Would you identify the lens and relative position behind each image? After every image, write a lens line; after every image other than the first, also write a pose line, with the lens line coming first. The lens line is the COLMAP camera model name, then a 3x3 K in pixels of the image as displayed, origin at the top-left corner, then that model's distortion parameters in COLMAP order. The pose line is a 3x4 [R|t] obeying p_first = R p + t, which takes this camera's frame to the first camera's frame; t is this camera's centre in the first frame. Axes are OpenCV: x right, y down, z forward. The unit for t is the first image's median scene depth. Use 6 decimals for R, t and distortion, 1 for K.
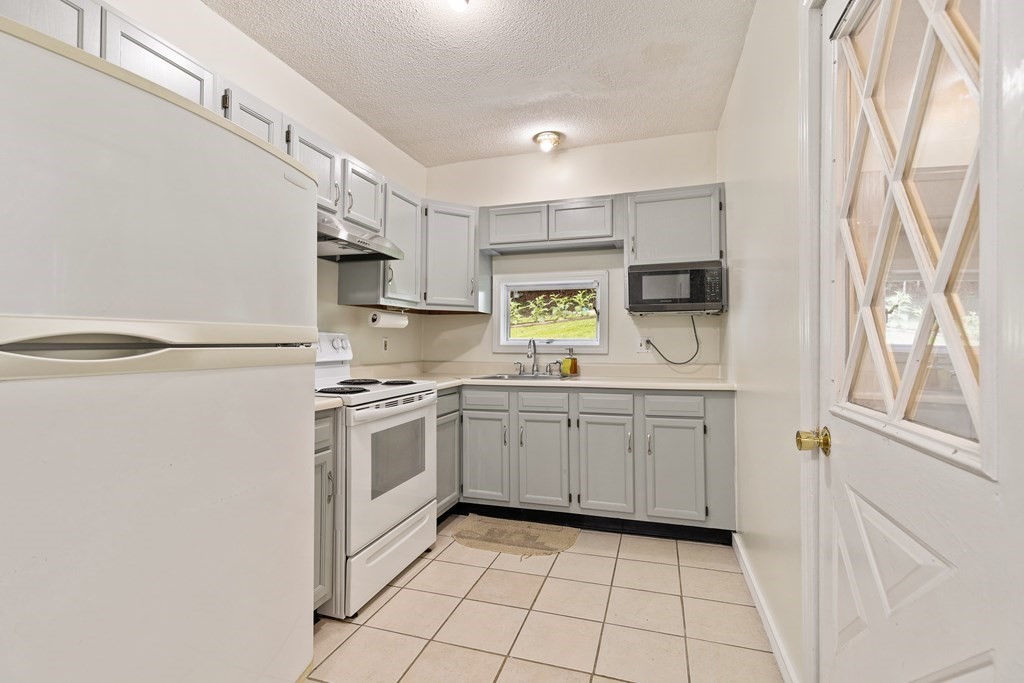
lens RADIAL K [[478.2, 0, 511.6], [0, 478.2, 339.3], [0, 0, 1]] dist [0.002460, -0.001256]
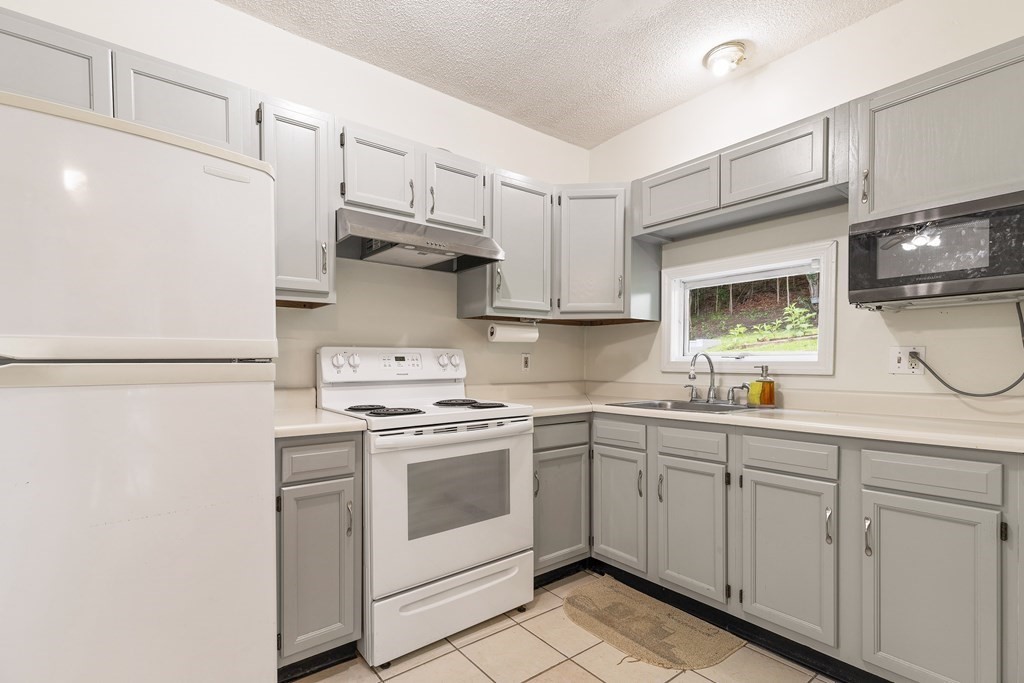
lens RADIAL K [[478.2, 0, 504.6], [0, 478.2, 374.7], [0, 0, 1]] dist [0.002460, -0.001256]
pose [[0.819454, 0.012302, -0.573013, 0.240921], [0.008127, 0.999420, 0.033078, 0.006760], [0.573087, -0.031763, 0.818879, 0.282991]]
